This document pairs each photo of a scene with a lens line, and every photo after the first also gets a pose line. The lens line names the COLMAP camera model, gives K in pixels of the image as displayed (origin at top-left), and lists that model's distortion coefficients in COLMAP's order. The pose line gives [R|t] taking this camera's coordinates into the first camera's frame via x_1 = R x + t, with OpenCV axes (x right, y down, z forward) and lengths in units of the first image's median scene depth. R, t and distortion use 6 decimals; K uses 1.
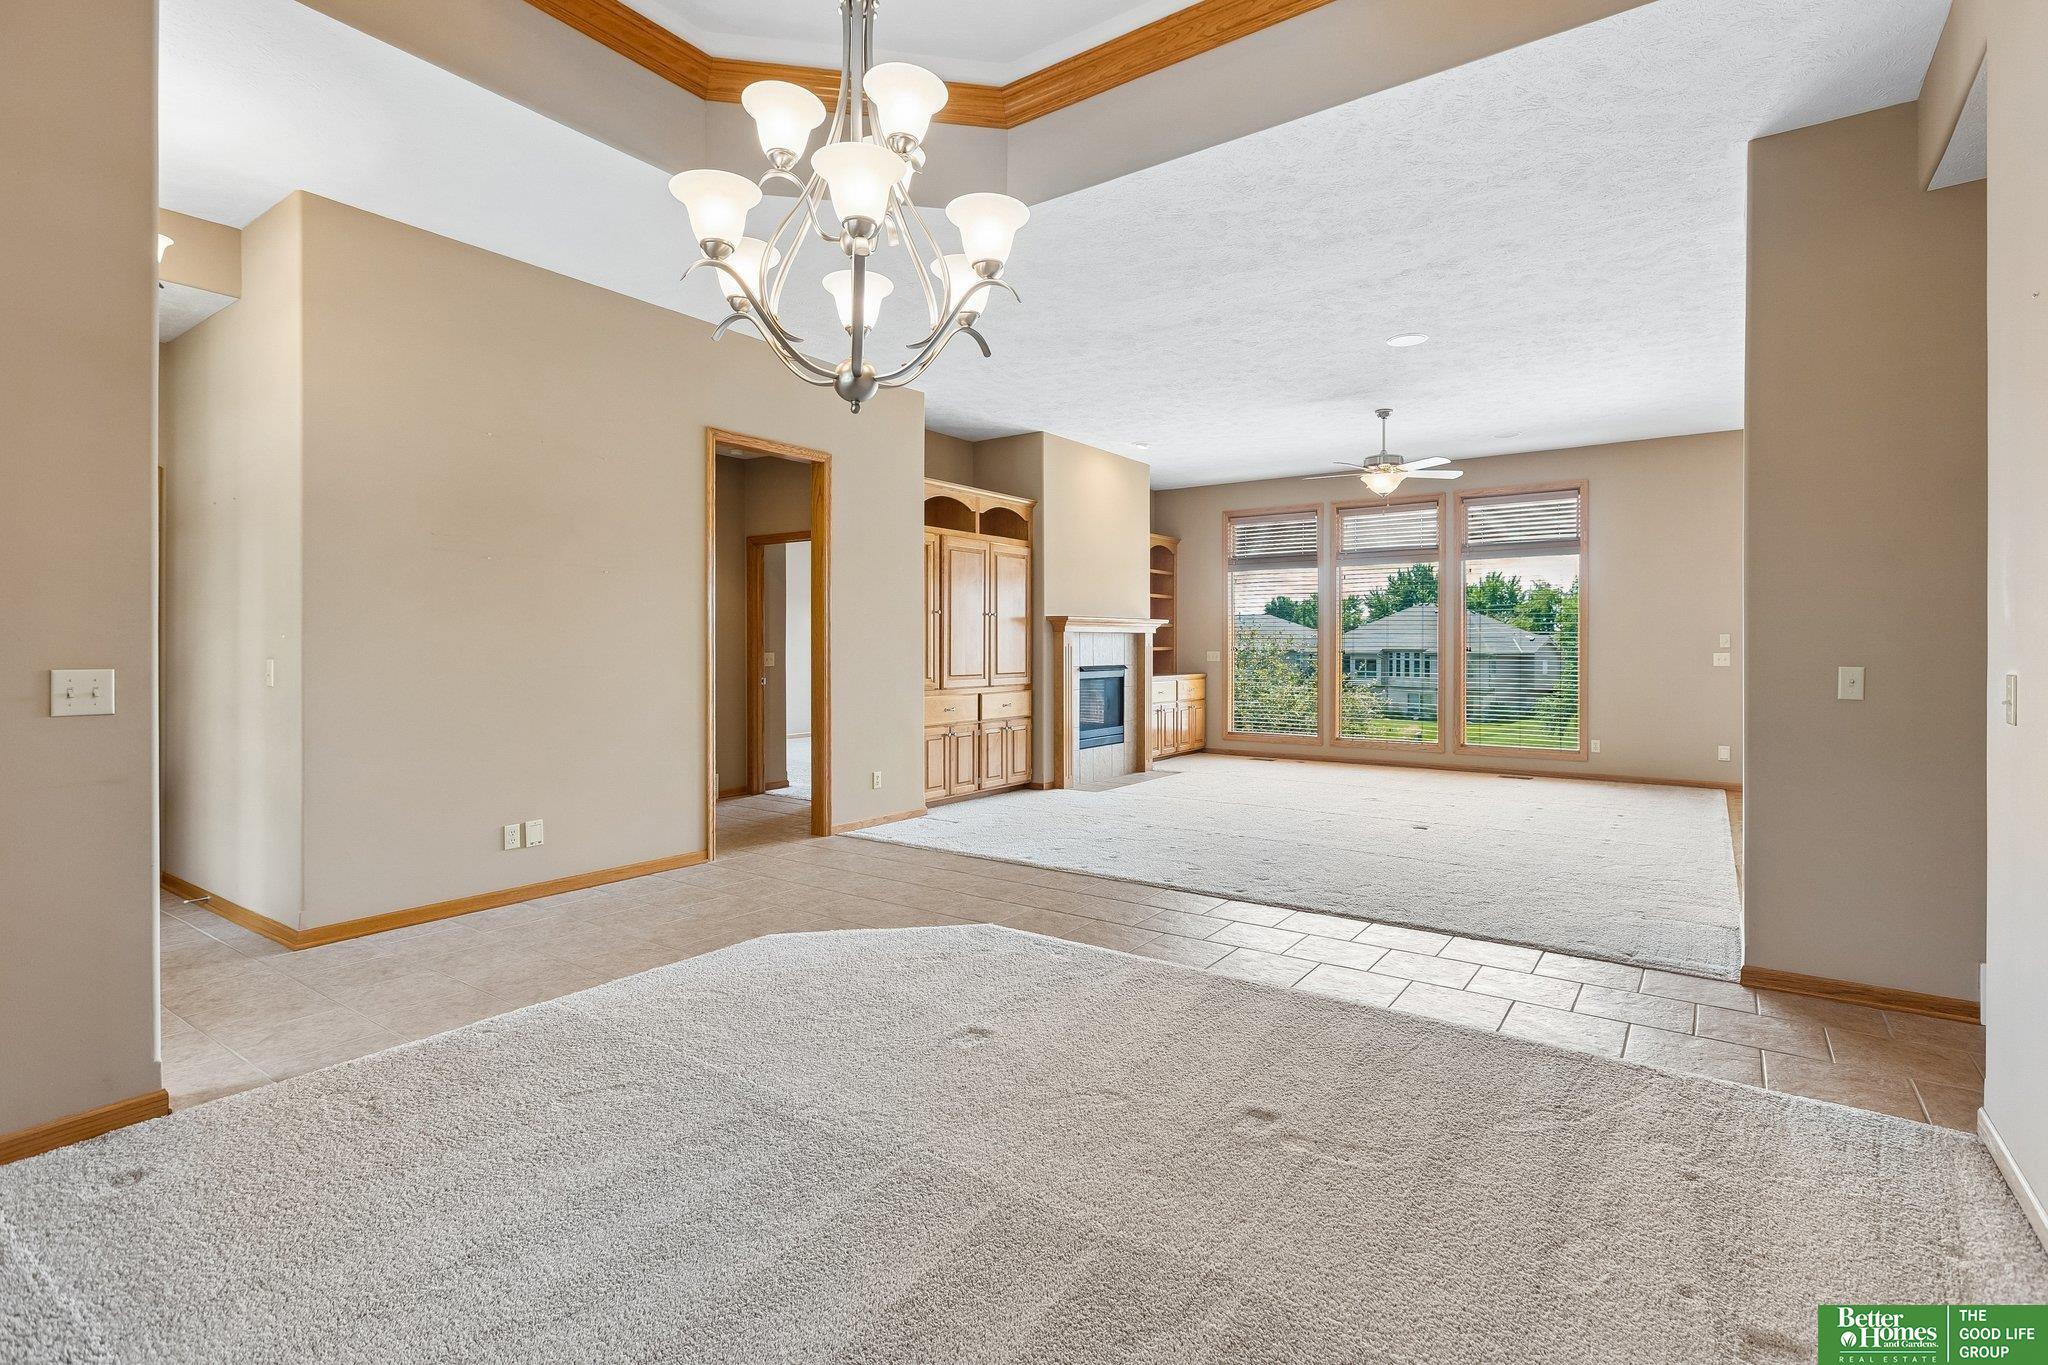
lens RADIAL K [[956.3, 0, 1041.1], [0, 956.3, 650.2], [0, 0, 1]] dist [-0.003291, -0.001540]
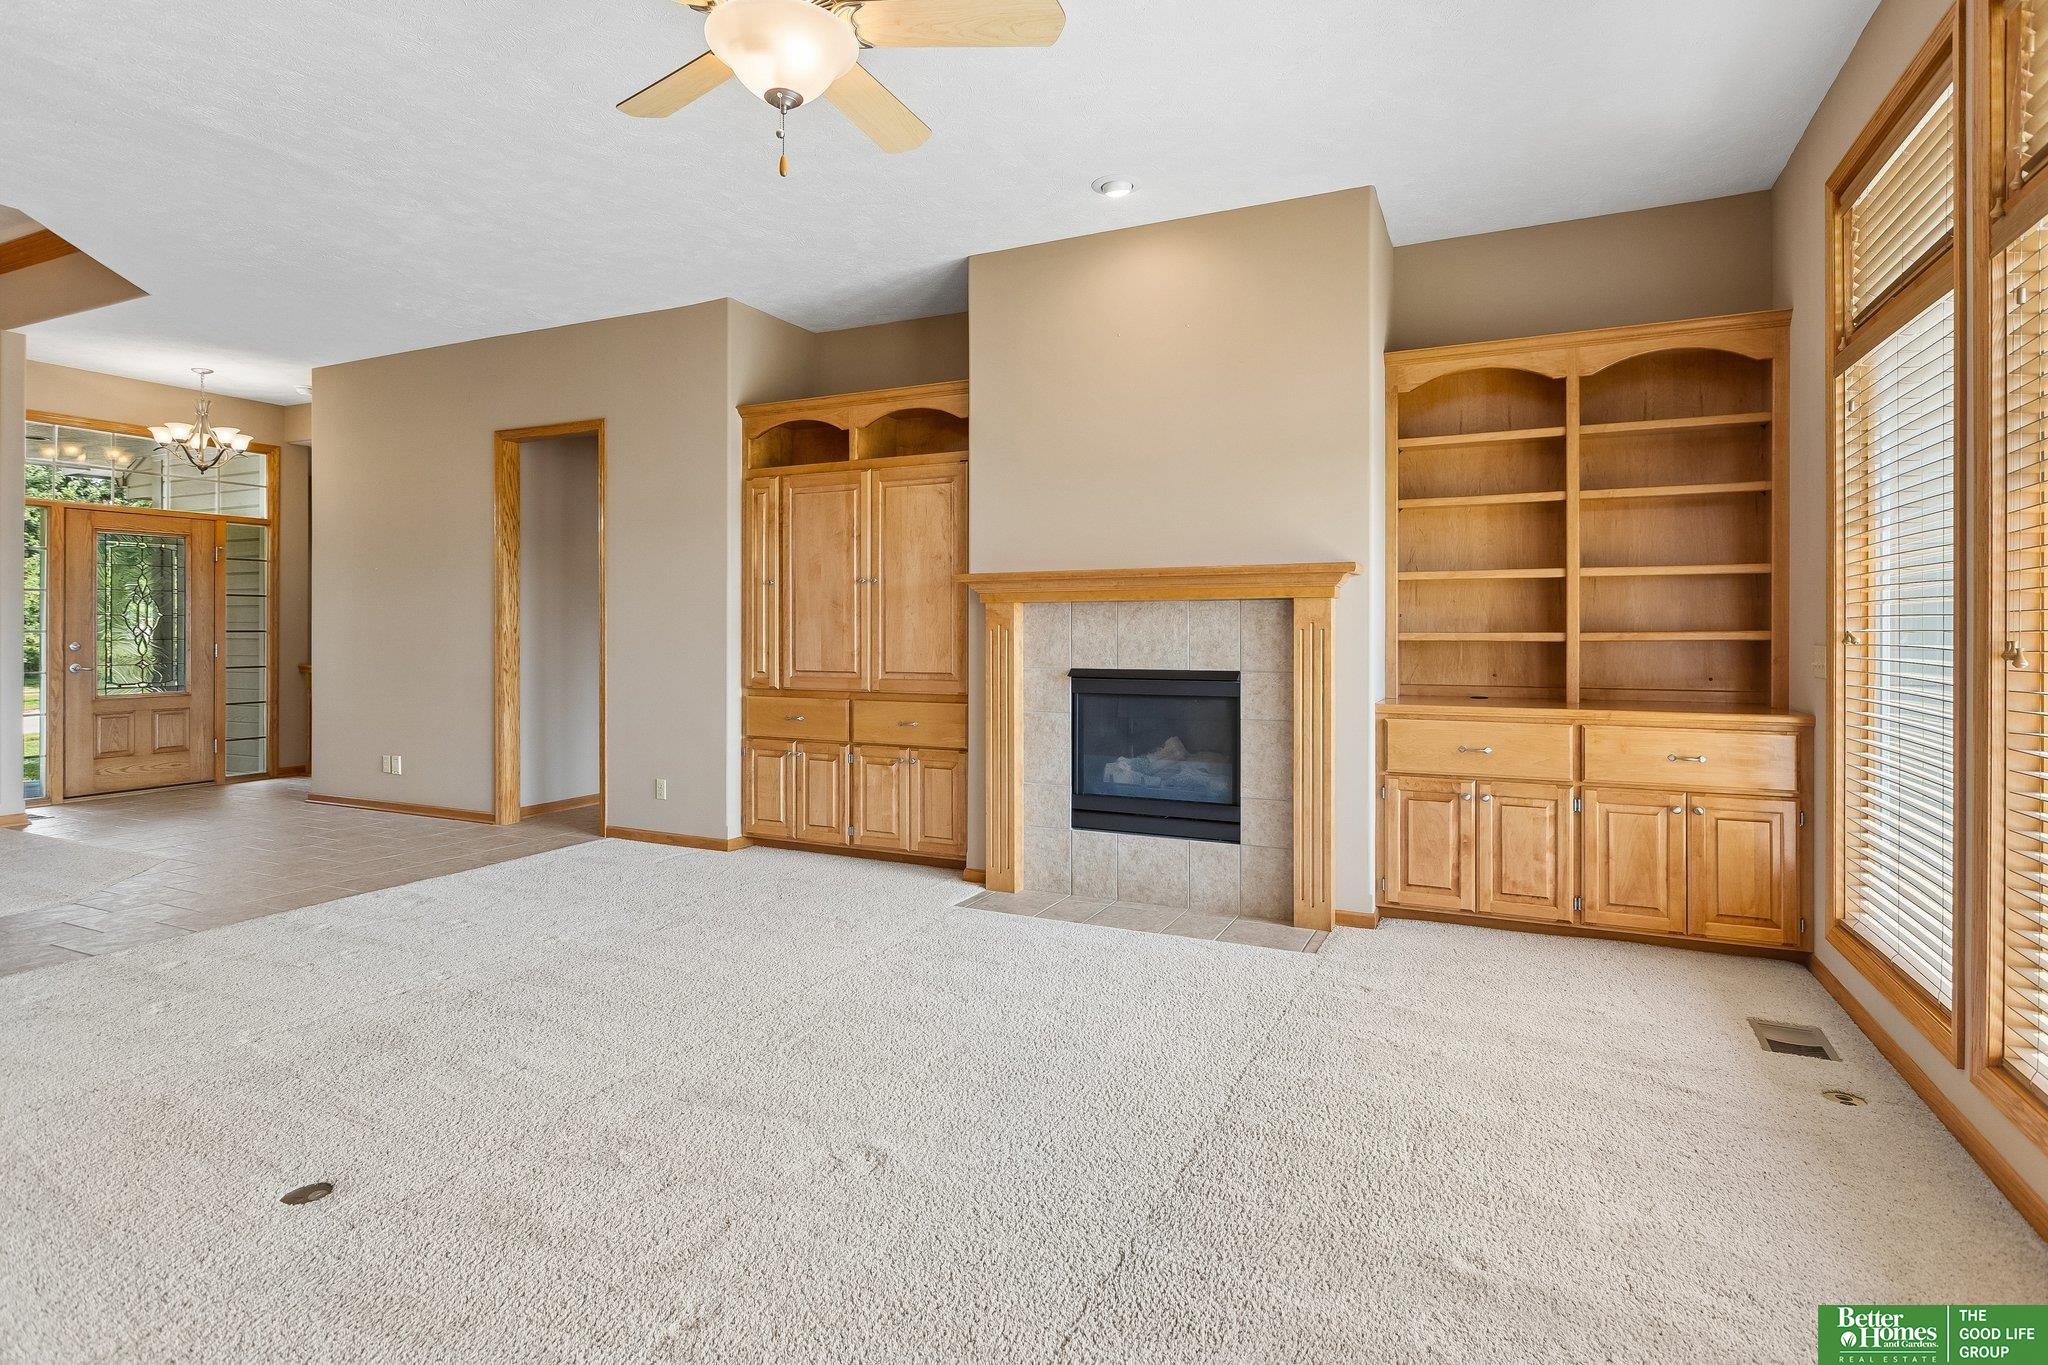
lens RADIAL K [[1023.2, 0, 1036.4], [0, 1023.2, 630.4], [0, 0, 1]] dist [-0.006013, -0.000050]
pose [[0.180378, -0.000887, -0.983597, 0.543467], [-0.005256, 0.999984, -0.001865, -0.002342], [0.983583, 0.005506, 0.180370, 0.820307]]
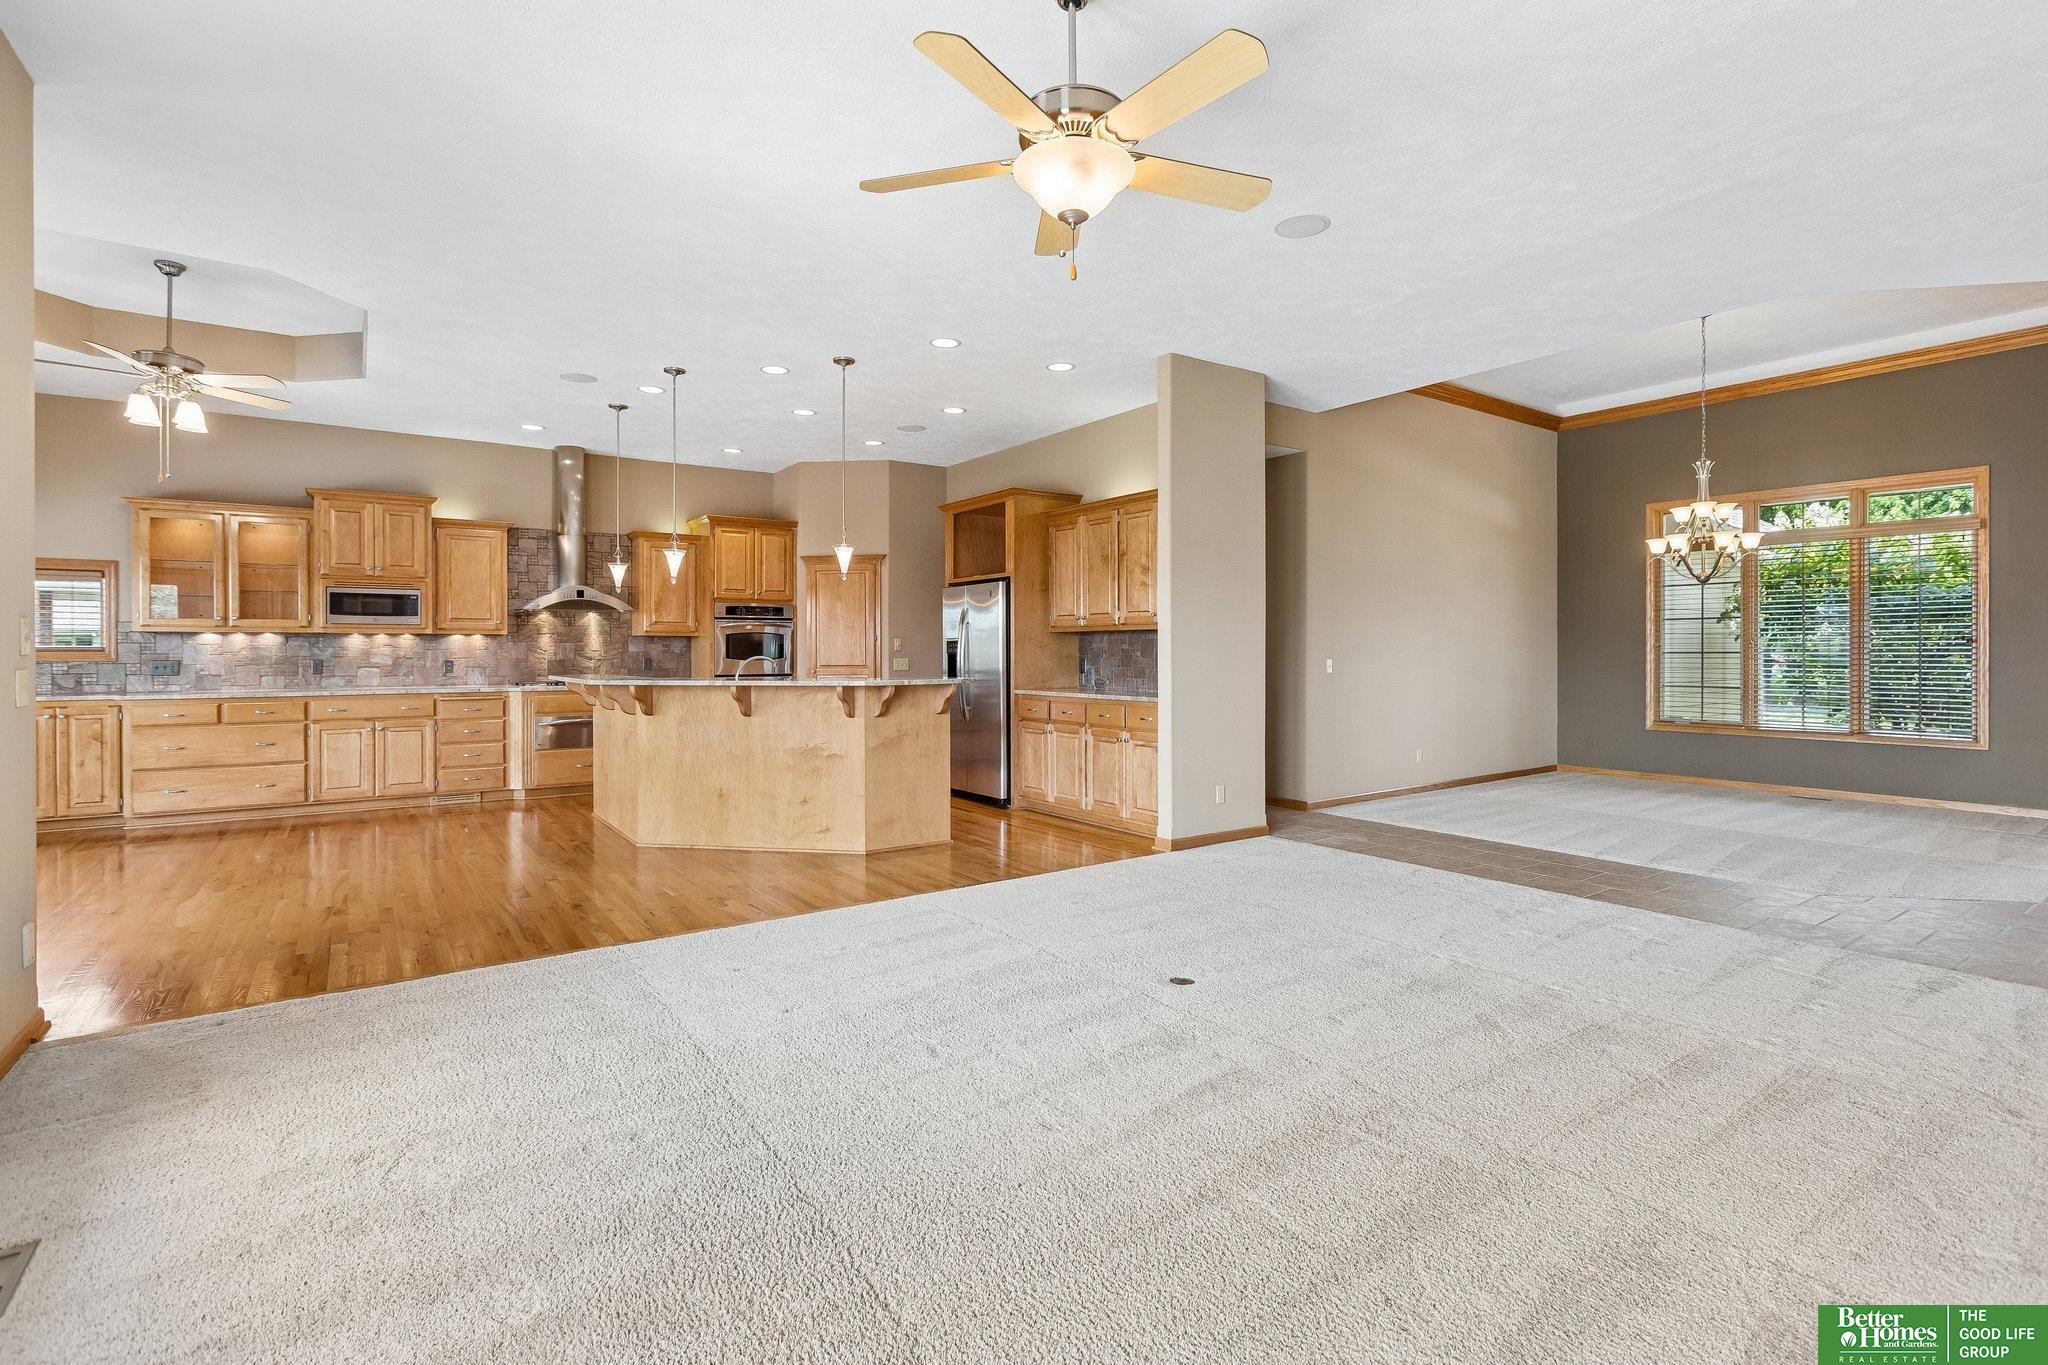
lens RADIAL K [[956.3, 0, 1041.1], [0, 956.3, 650.2], [0, 0, 1]] dist [-0.003291, -0.001540]
pose [[-0.945862, 0.001532, 0.324564, 0.204641], [0.003197, 0.999984, 0.004599, -0.004479], [-0.324552, 0.005388, -0.945853, 1.076195]]
